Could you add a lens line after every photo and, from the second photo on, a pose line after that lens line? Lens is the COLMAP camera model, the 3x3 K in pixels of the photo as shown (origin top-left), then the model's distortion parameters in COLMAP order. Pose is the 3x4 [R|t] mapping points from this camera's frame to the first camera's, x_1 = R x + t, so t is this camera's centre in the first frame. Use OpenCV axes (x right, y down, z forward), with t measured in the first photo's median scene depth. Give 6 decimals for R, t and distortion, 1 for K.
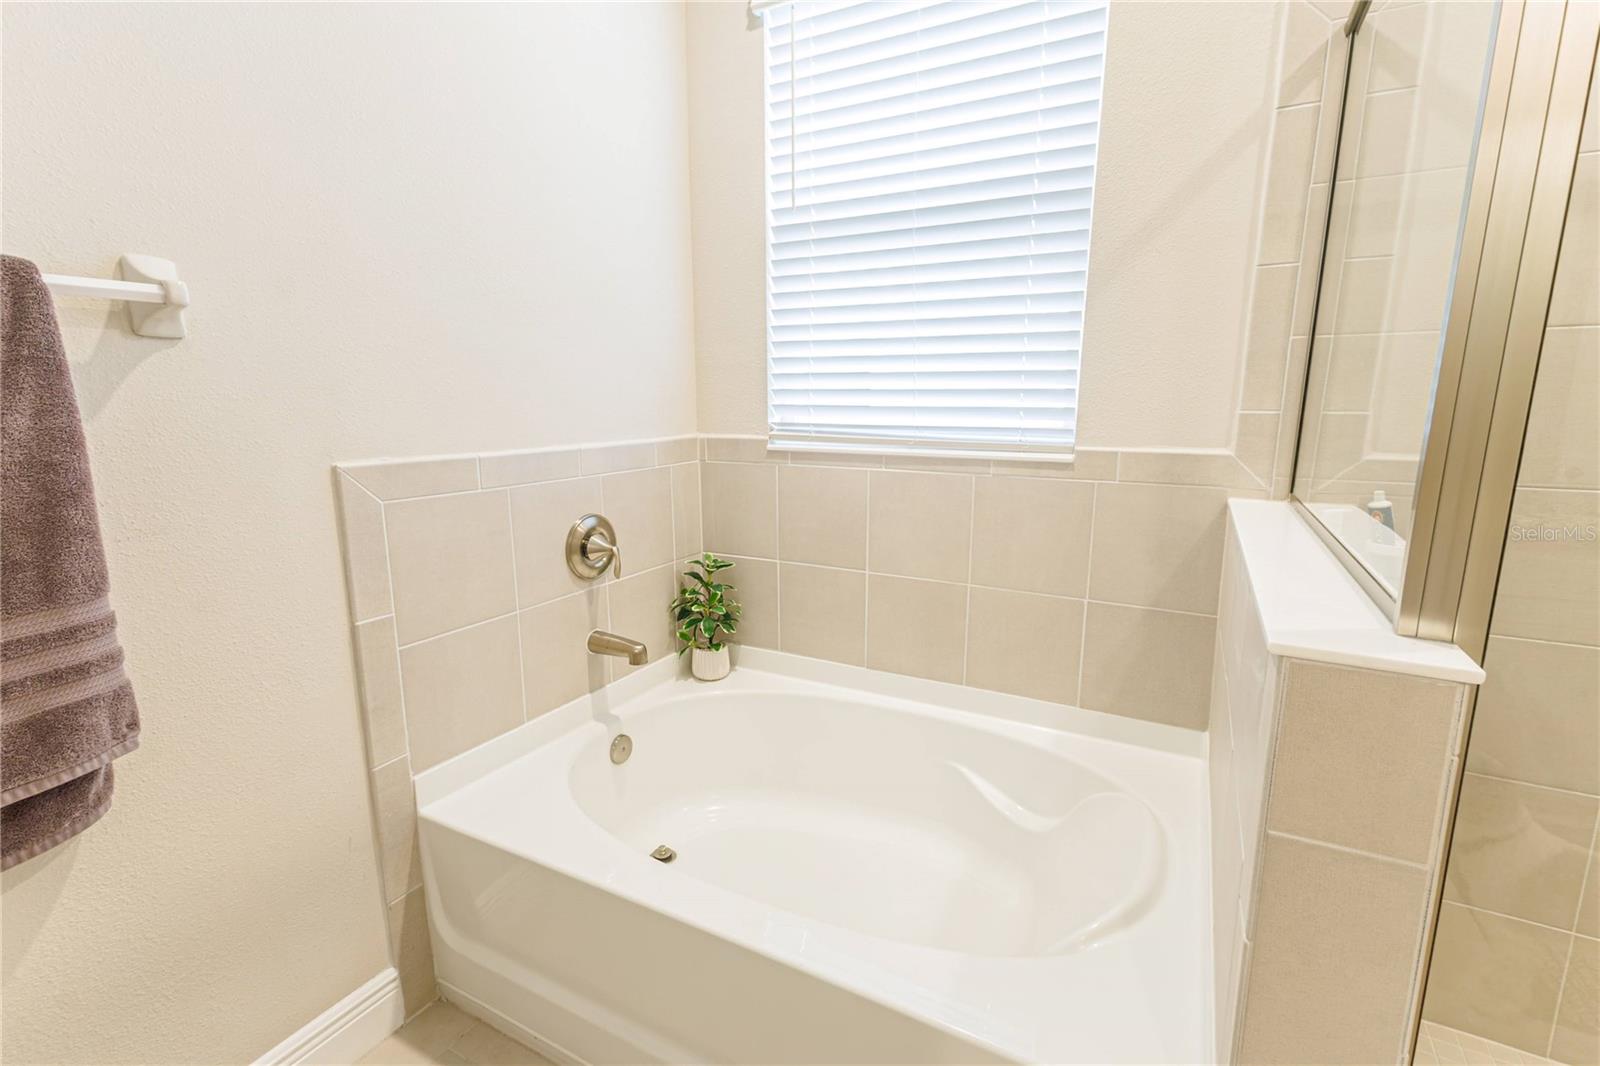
lens RADIAL K [[722.8, 0, 800.0], [0, 722.8, 533.0], [0, 0, 1]] dist [0.028012, -0.013204]
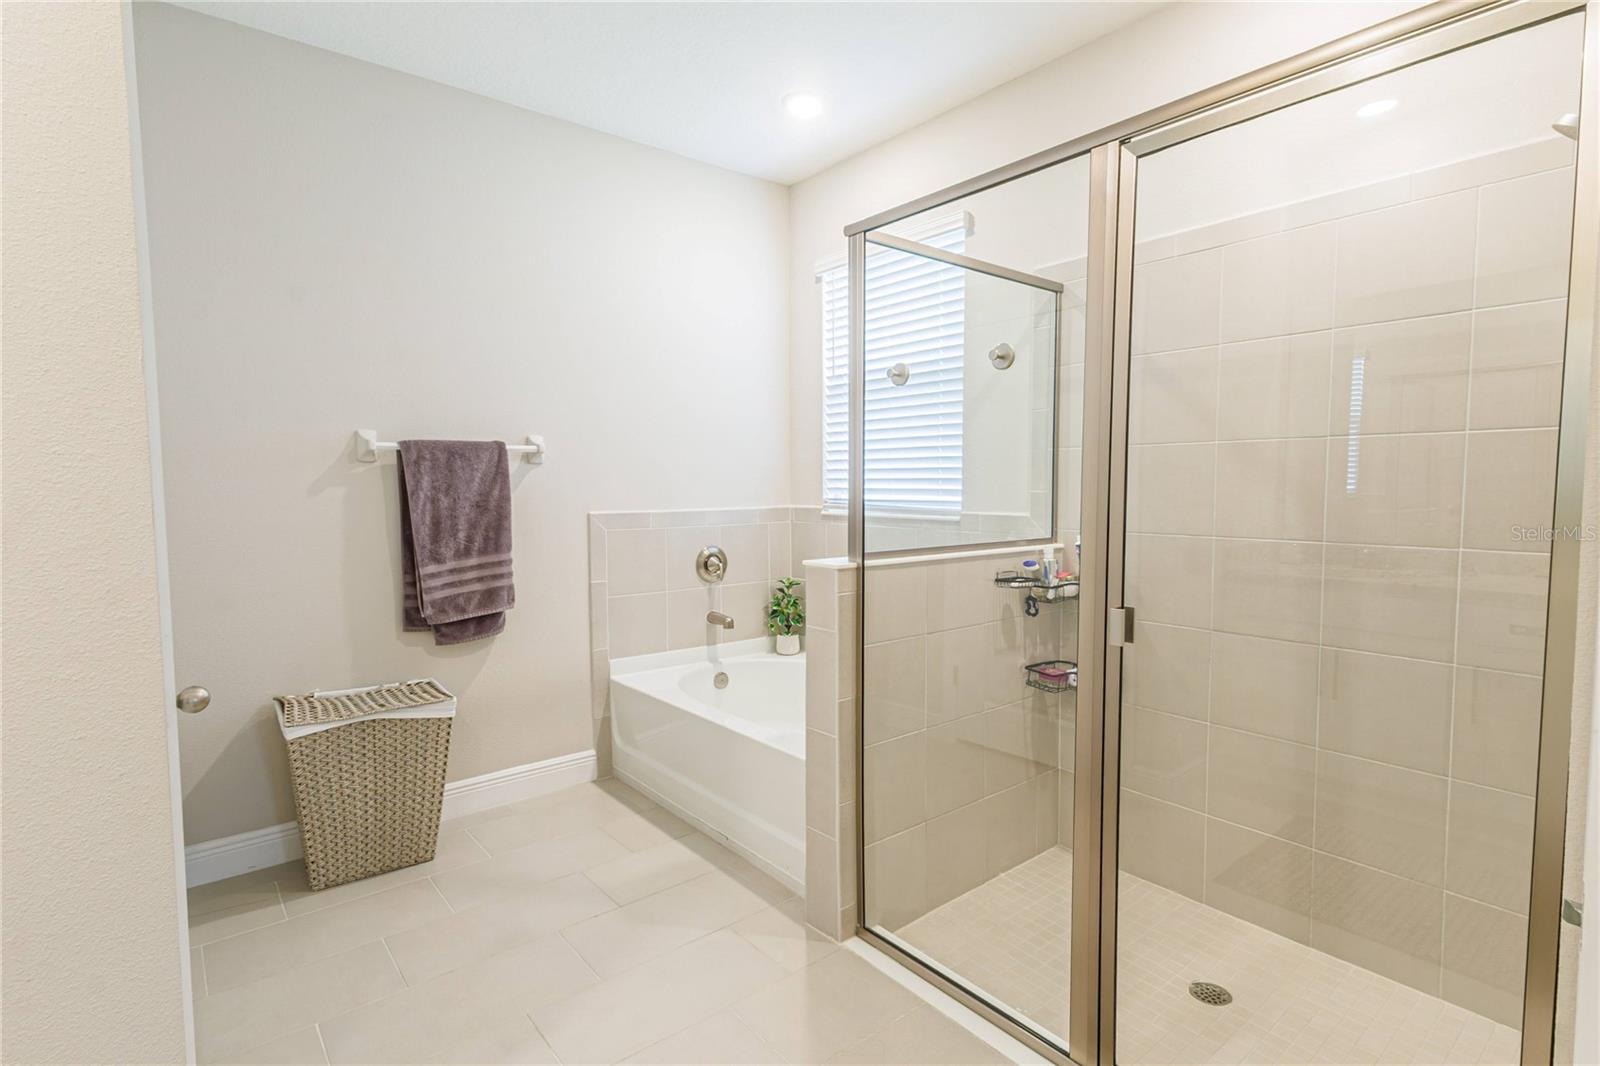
lens RADIAL K [[776.6, 0, 800.0], [0, 776.6, 533.0], [0, 0, 1]] dist [0.000351, -0.000003]
pose [[0.920843, 0.021474, -0.389342, 0.719226], [-0.068080, 0.992000, -0.106305, 0.142541], [0.383945, 0.124397, 0.914938, -0.763078]]
